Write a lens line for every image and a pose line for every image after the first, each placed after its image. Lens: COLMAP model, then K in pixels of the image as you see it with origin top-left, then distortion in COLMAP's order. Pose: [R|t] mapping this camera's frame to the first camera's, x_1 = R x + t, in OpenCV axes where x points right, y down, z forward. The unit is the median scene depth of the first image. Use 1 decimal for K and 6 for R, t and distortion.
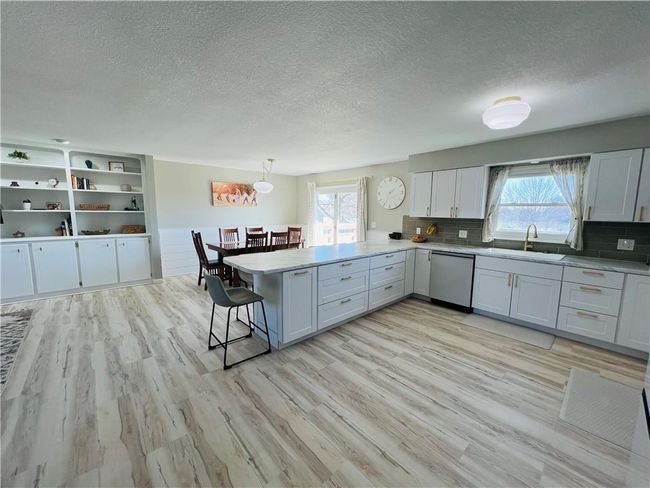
lens RADIAL K [[258.3, 0, 326.5], [0, 258.3, 242.9], [0, 0, 1]] dist [-0.002928, 0.001394]
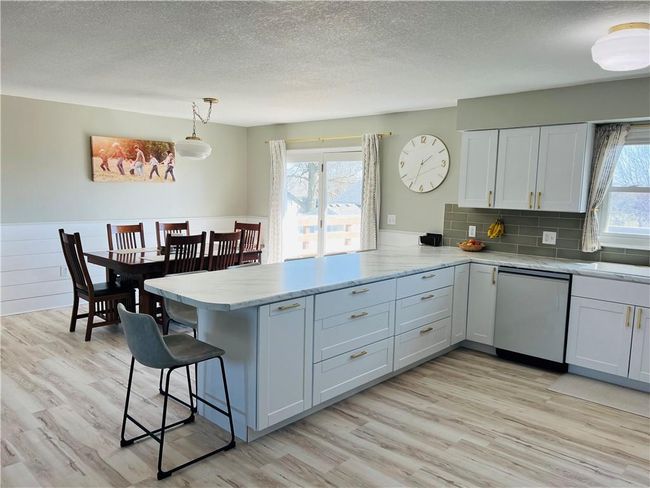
lens RADIAL K [[491.8, 0, 323.4], [0, 491.8, 247.4], [0, 0, 1]] dist [0.035383, -0.036549]
pose [[0.996237, 0.002242, 0.086645, -0.084438], [-0.002129, 0.999997, -0.001397, -0.011544], [-0.086647, 0.001207, 0.996238, -0.075554]]
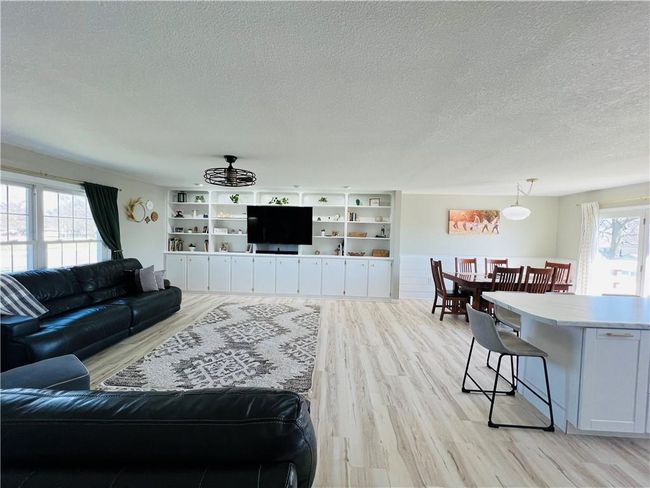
lens RADIAL K [[258.3, 0, 323.2], [0, 258.3, 243.4], [0, 0, 1]] dist [-0.002928, 0.001394]
pose [[0.712652, 0.032892, -0.700747, -0.134545], [-0.103810, 0.992847, -0.058972, -0.001508], [0.693795, 0.114771, 0.710969, -0.036577]]
